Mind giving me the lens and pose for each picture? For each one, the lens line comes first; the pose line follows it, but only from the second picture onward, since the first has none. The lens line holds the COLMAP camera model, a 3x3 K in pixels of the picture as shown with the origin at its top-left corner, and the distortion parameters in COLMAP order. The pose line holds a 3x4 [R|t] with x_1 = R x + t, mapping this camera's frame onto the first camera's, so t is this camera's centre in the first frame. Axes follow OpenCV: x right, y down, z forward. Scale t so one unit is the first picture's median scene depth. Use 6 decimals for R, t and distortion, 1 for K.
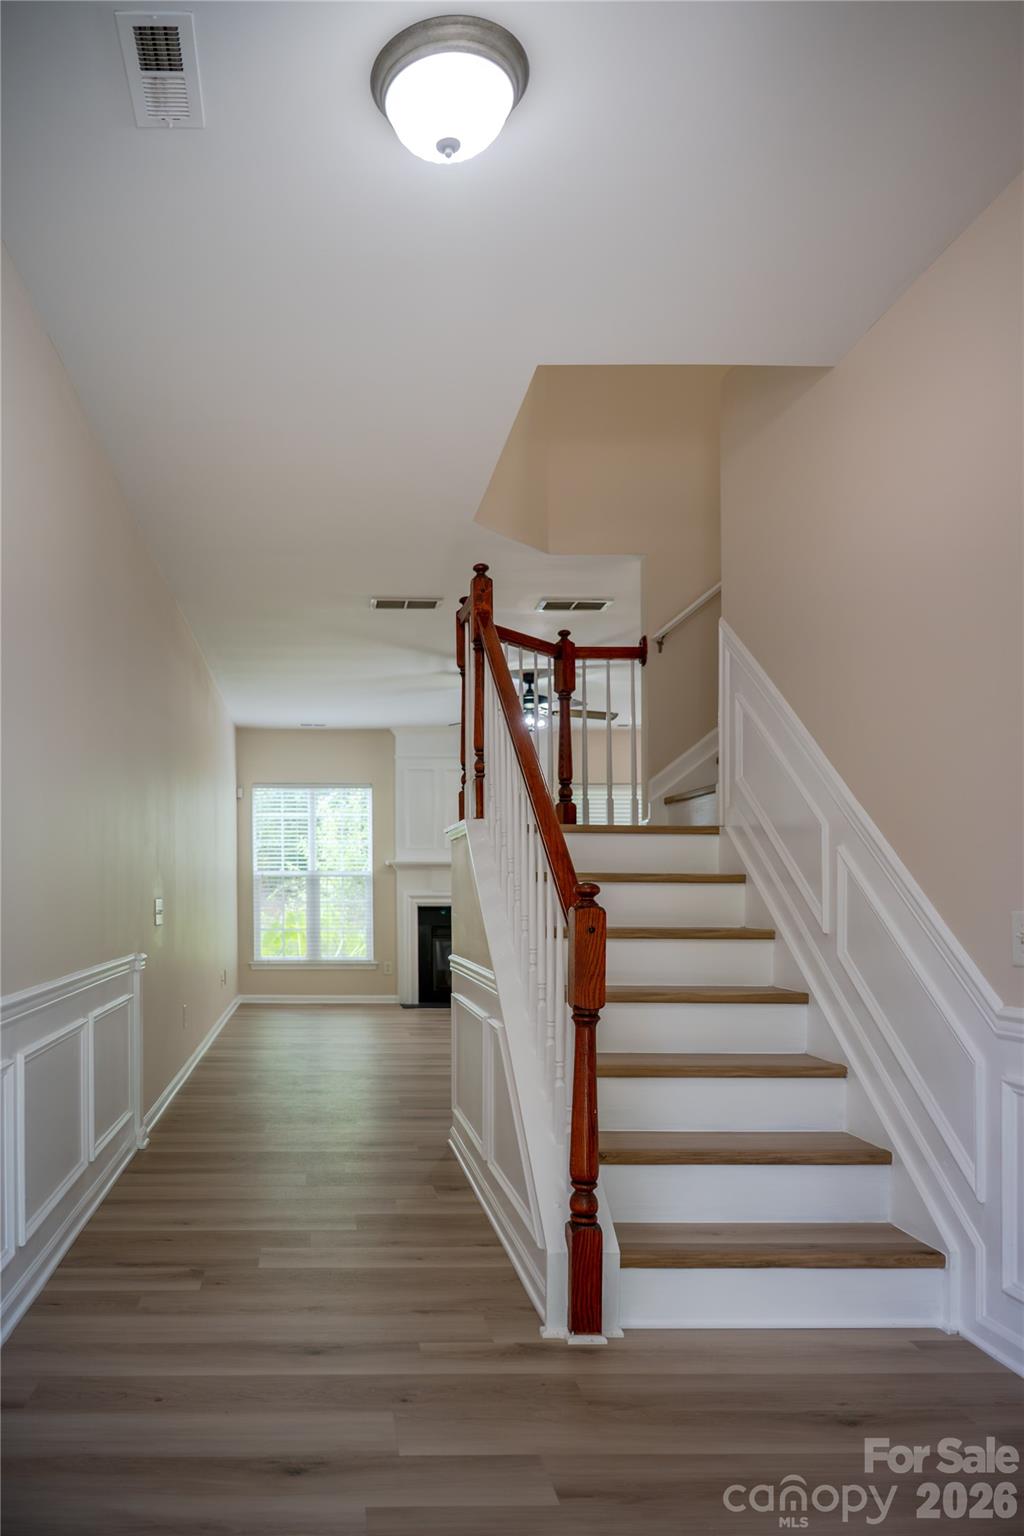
lens RADIAL K [[1017.8, 0, 404.8], [0, 1017.8, 886.2], [0, 0, 1]] dist [0.000643, 0.002226]
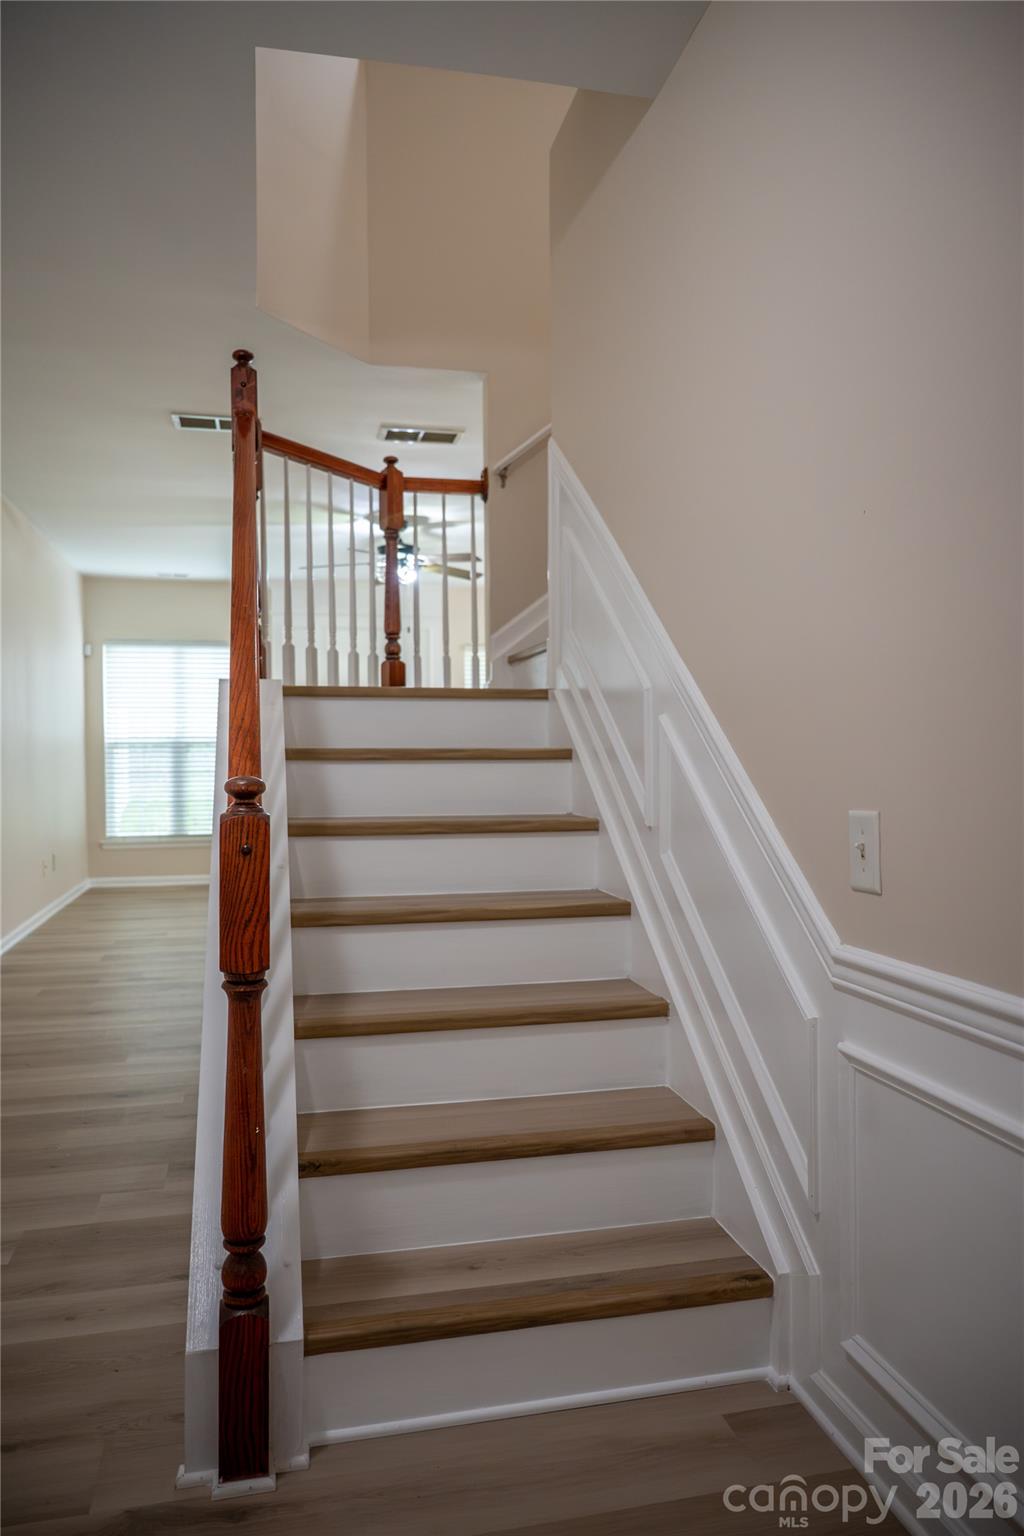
lens RADIAL K [[1017.8, 0, 506.4], [0, 1017.8, 760.9], [0, 0, 1]] dist [0.000643, 0.002226]
pose [[0.985098, -0.008736, 0.171772, 0.109102], [0.006712, 0.999901, 0.012361, -0.009593], [-0.171863, -0.011024, 0.985059, 0.158011]]
